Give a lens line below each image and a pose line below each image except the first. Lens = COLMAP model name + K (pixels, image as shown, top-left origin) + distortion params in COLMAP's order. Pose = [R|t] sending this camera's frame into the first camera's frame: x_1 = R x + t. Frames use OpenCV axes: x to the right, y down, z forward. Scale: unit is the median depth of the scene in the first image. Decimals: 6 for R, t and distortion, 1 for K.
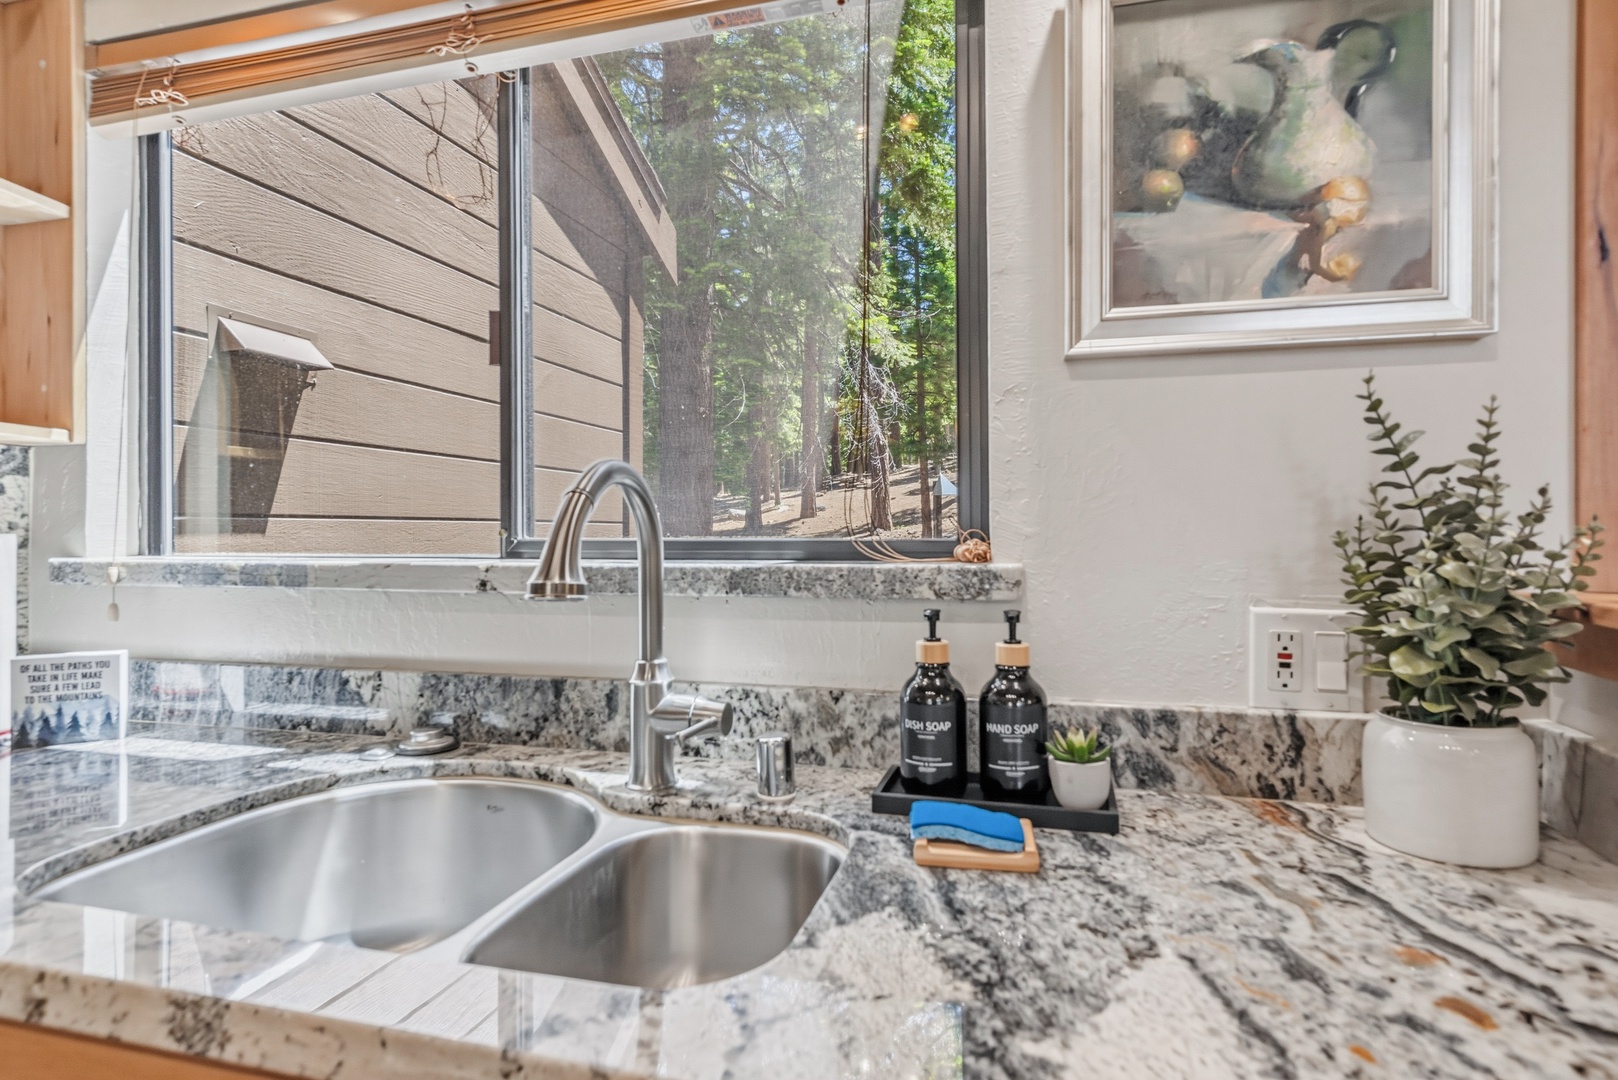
lens RADIAL K [[854.3, 0, 811.4], [0, 854.3, 530.2], [0, 0, 1]] dist [-0.001196, -0.000307]
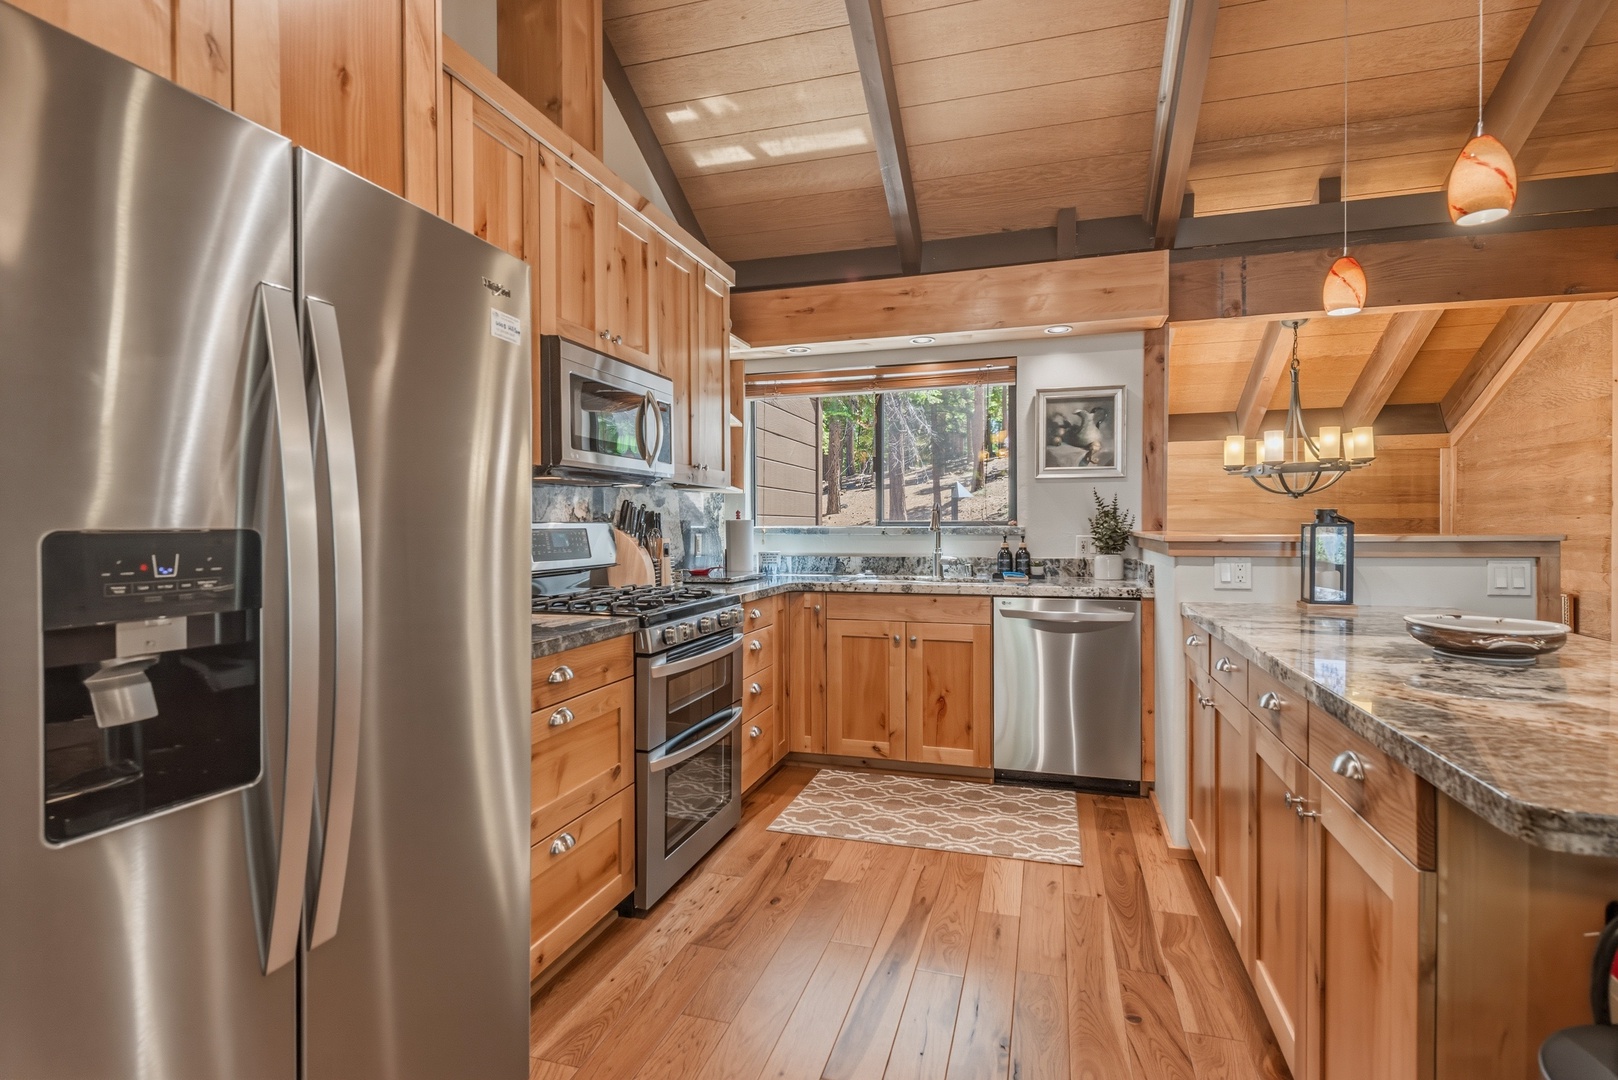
lens RADIAL K [[789.8, 0, 809.4], [0, 789.8, 536.8], [0, 0, 1]] dist [0.000885, -0.000413]
pose [[0.999735, 0.000572, -0.023016, -0.777812], [-0.000239, 0.999895, 0.014462, 0.037588], [0.023022, -0.014453, 0.999630, -3.123604]]
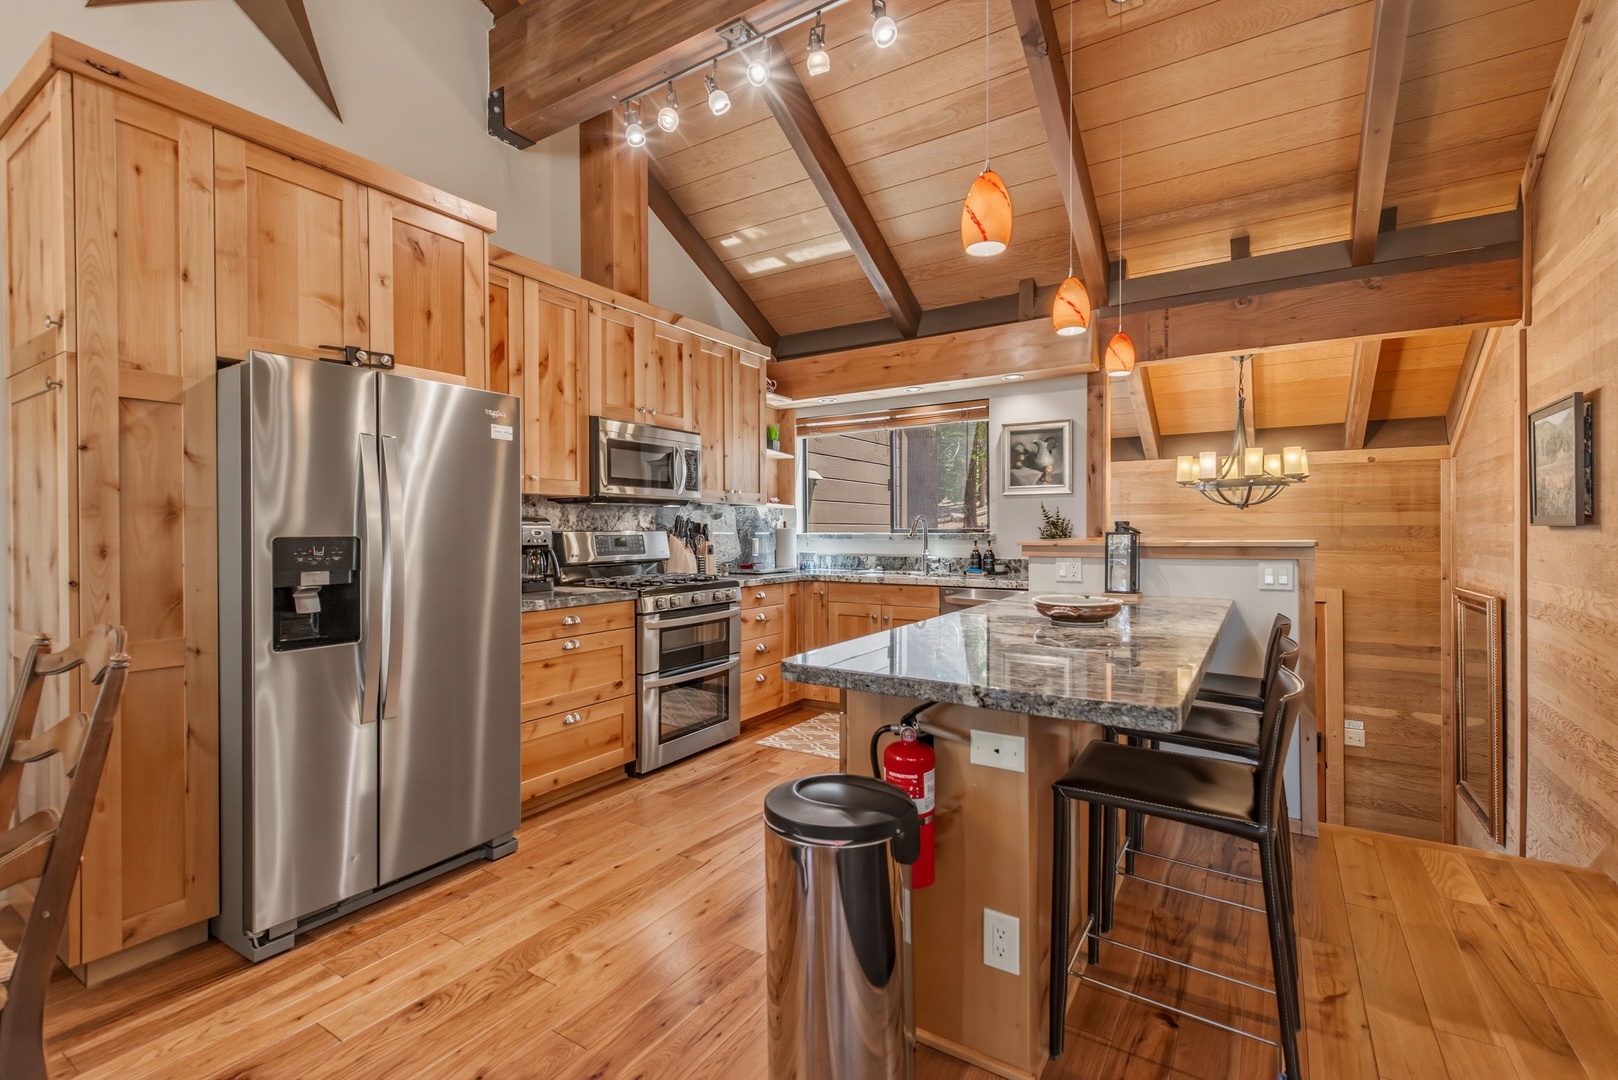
lens RADIAL K [[715.8, 0, 809.0], [0, 715.8, 540.0], [0, 0, 1]] dist [-0.000472, -0.000086]
pose [[0.957348, 0.003711, -0.288914, 0.448877], [0.000072, 0.999914, 0.013084, 0.024833], [0.288938, -0.012547, 0.957266, -3.833757]]
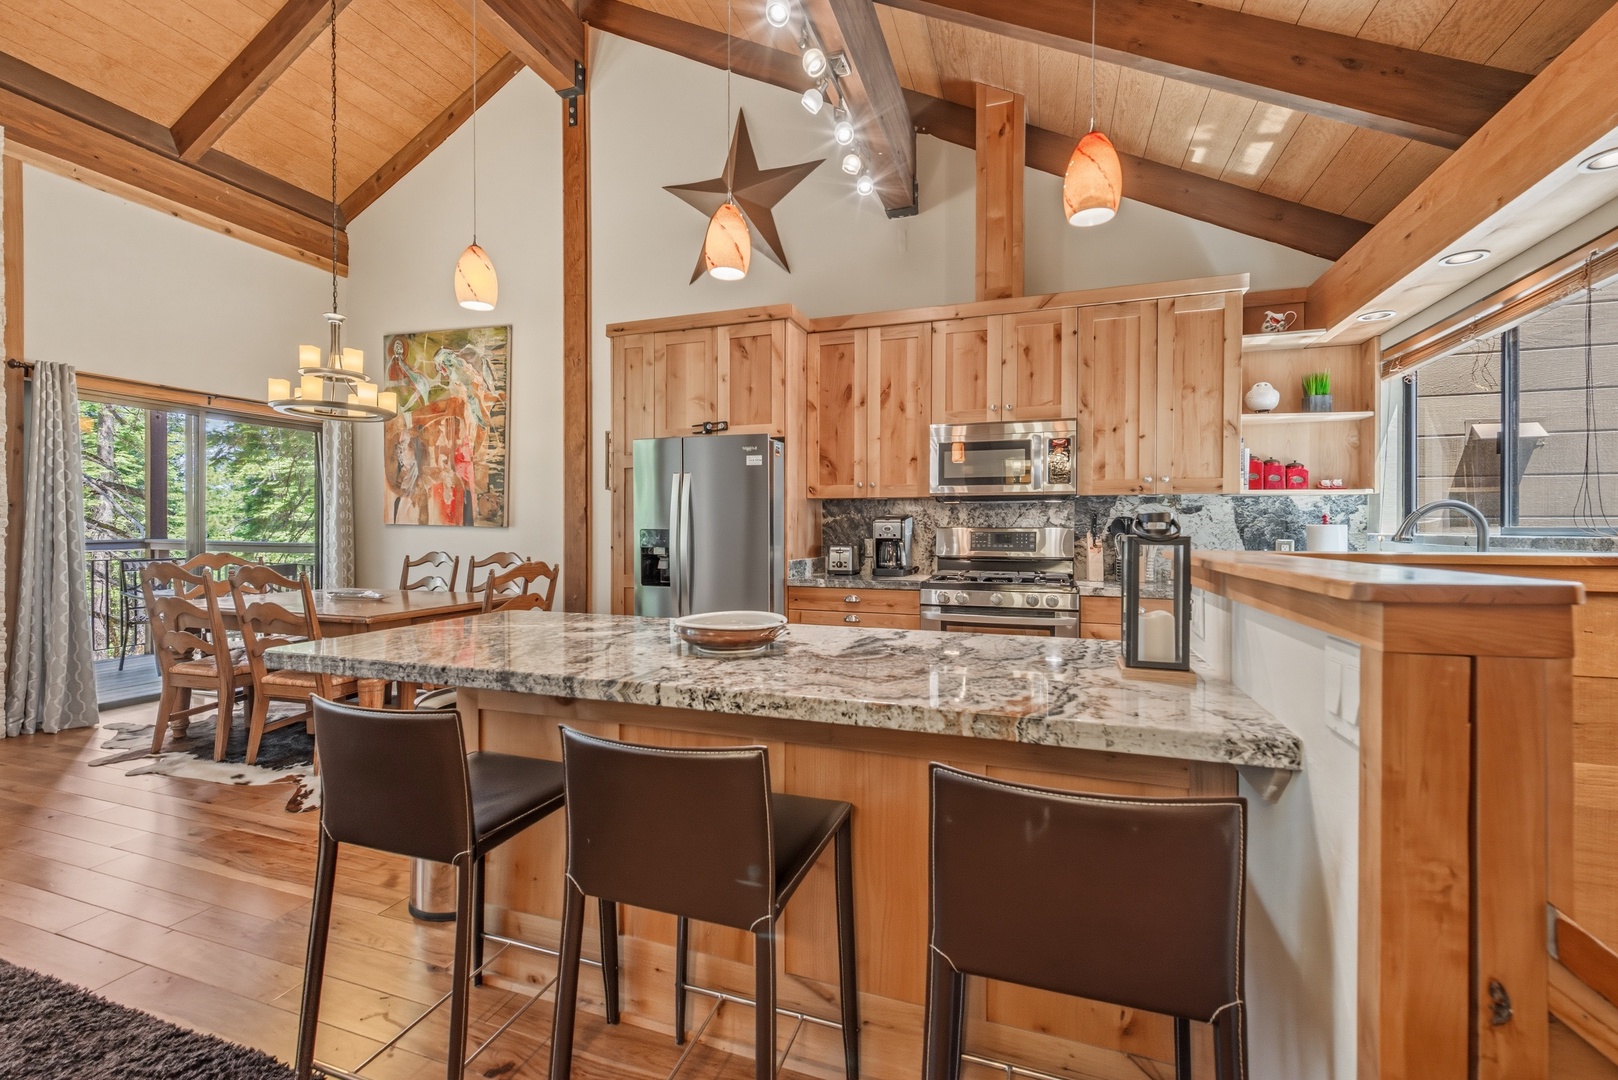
lens RADIAL K [[667.7, 0, 813.9], [0, 667.7, 535.3], [0, 0, 1]] dist [0.002288, -0.000162]
pose [[-0.057830, 0.010481, -0.998271, 2.188391], [-0.002138, 0.999941, 0.010622, 0.029683], [0.998324, 0.002749, -0.057804, -1.110081]]
